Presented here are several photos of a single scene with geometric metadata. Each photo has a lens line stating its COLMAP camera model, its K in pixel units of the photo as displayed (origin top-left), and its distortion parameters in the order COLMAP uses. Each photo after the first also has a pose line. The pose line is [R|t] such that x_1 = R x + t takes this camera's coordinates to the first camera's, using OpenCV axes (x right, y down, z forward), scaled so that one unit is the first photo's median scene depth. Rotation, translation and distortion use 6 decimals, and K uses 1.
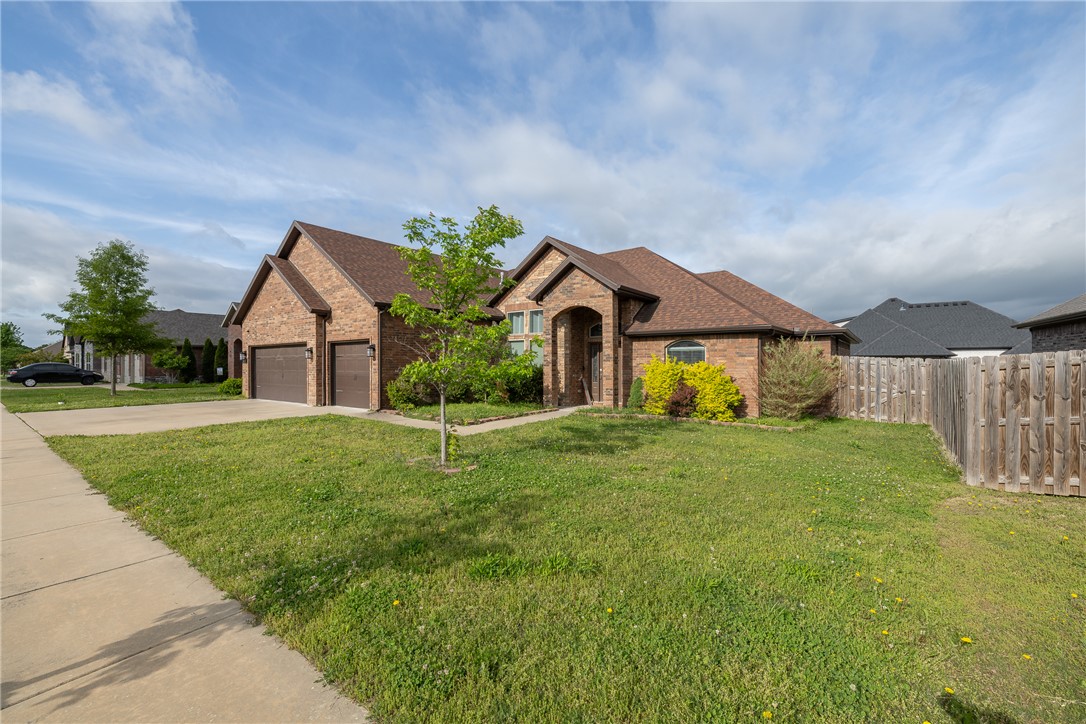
lens RADIAL K [[451.5, 0, 532.5], [0, 451.5, 361.0], [0, 0, 1]] dist [0.001564, 0.001727]
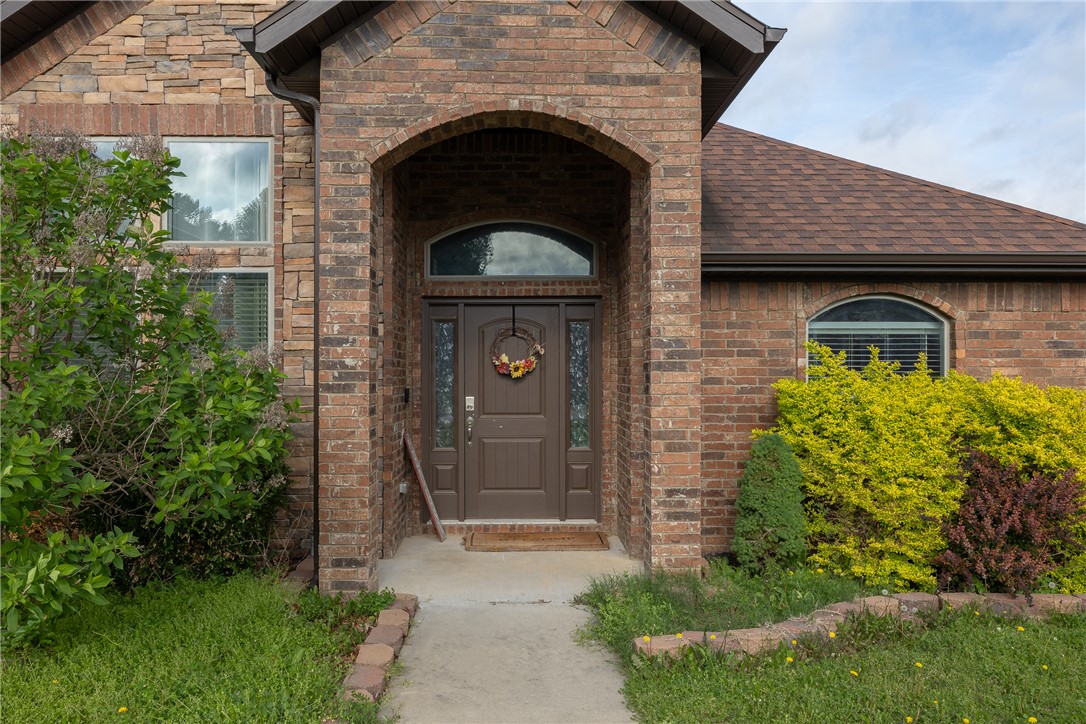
lens RADIAL K [[794.9, 0, 529.3], [0, 794.9, 372.4], [0, 0, 1]] dist [-0.004979, 0.000876]
pose [[0.776205, 0.003128, 0.630473, -0.146255], [-0.002341, 0.999995, -0.002079, 0.002950], [-0.630476, 0.000138, 0.776208, 0.751412]]
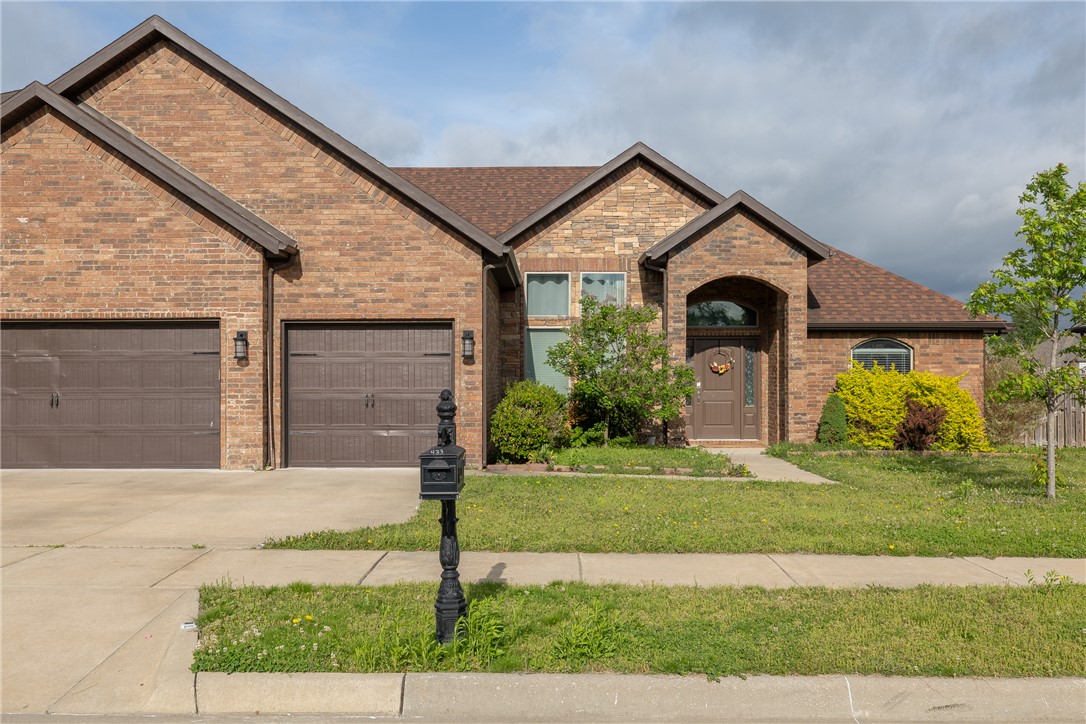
lens RADIAL K [[1082.1, 0, 535.8], [0, 1082.1, 366.3], [0, 0, 1]] dist [0.003544, 0.000000]
pose [[0.794212, 0.008426, 0.607582, -1.050710], [-0.003624, 0.999952, -0.009130, 0.011616], [-0.607629, 0.005049, 0.794205, 0.033525]]
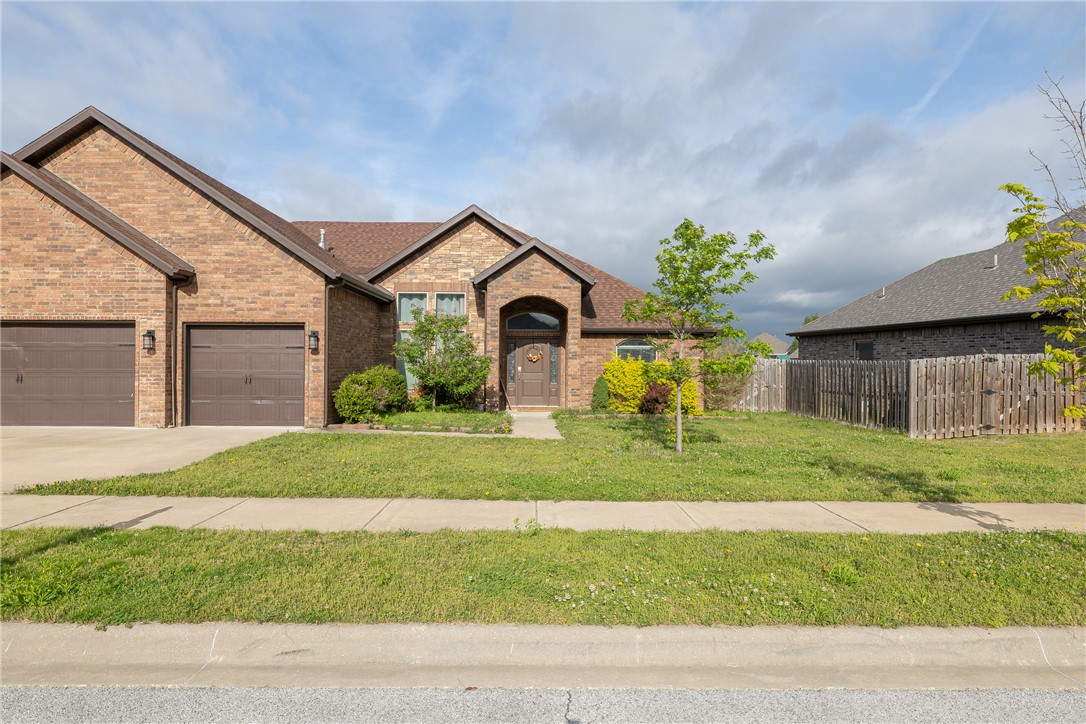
lens RADIAL K [[683.9, 0, 544.6], [0, 683.9, 356.0], [0, 0, 1]] dist [-0.003997, 0.003700]
pose [[0.770461, 0.013161, 0.637351, -0.787175], [-0.010392, 0.999913, -0.008085, 0.006339], [-0.637402, -0.000394, 0.770531, -0.038988]]
